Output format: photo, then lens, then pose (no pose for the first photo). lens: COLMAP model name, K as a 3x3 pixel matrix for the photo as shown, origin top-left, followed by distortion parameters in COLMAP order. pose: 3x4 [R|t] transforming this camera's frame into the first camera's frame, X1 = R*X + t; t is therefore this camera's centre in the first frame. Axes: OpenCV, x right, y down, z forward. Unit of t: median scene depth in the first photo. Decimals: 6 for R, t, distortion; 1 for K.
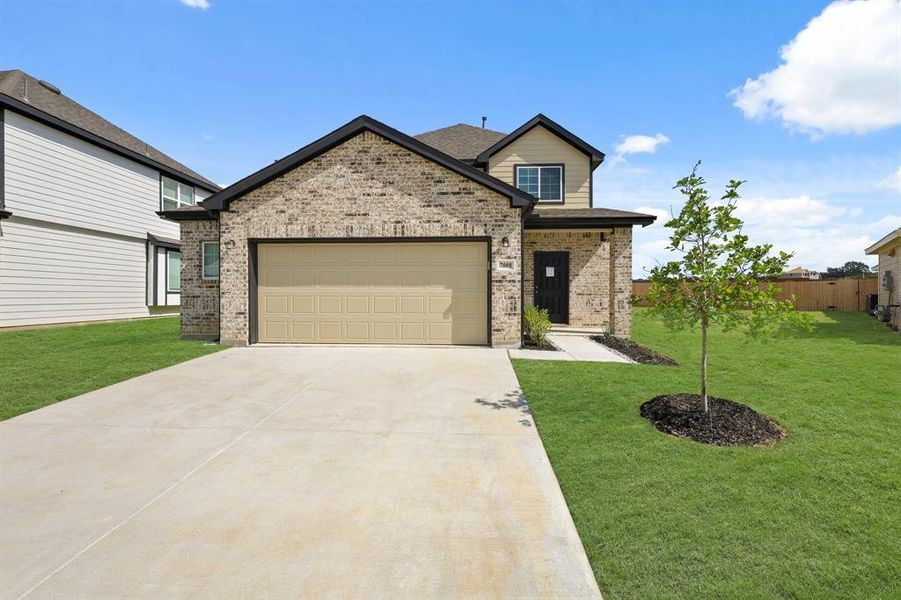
lens RADIAL K [[414.1, 0, 453.2], [0, 414.1, 296.9], [0, 0, 1]] dist [0.000910, 0.000053]
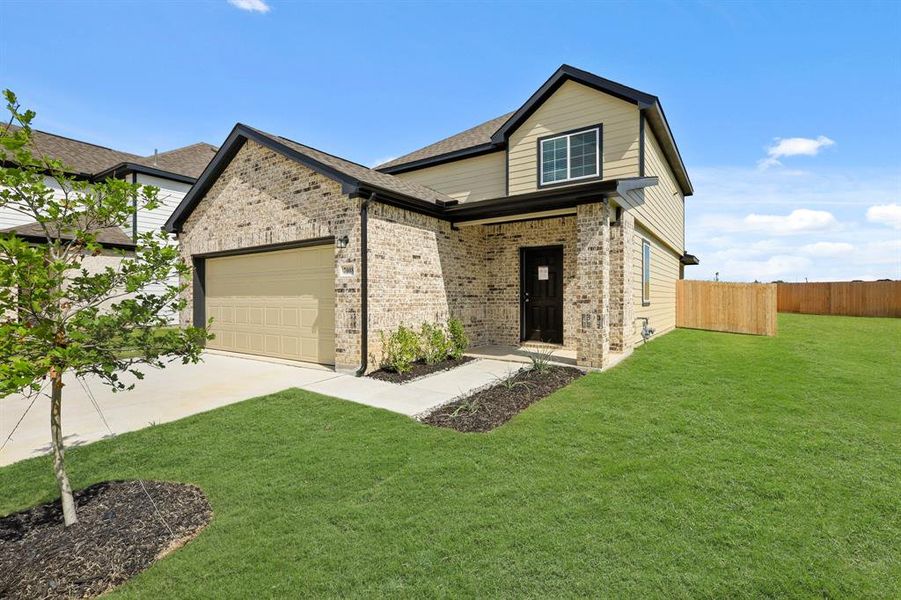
lens RADIAL K [[414.1, 0, 450.3], [0, 414.1, 300.9], [0, 0, 1]] dist [0.000910, 0.000053]
pose [[0.858342, -0.001737, -0.513074, 0.700902], [0.001476, 0.999998, -0.000916, -0.015664], [0.513075, 0.000029, 0.858344, 0.404522]]
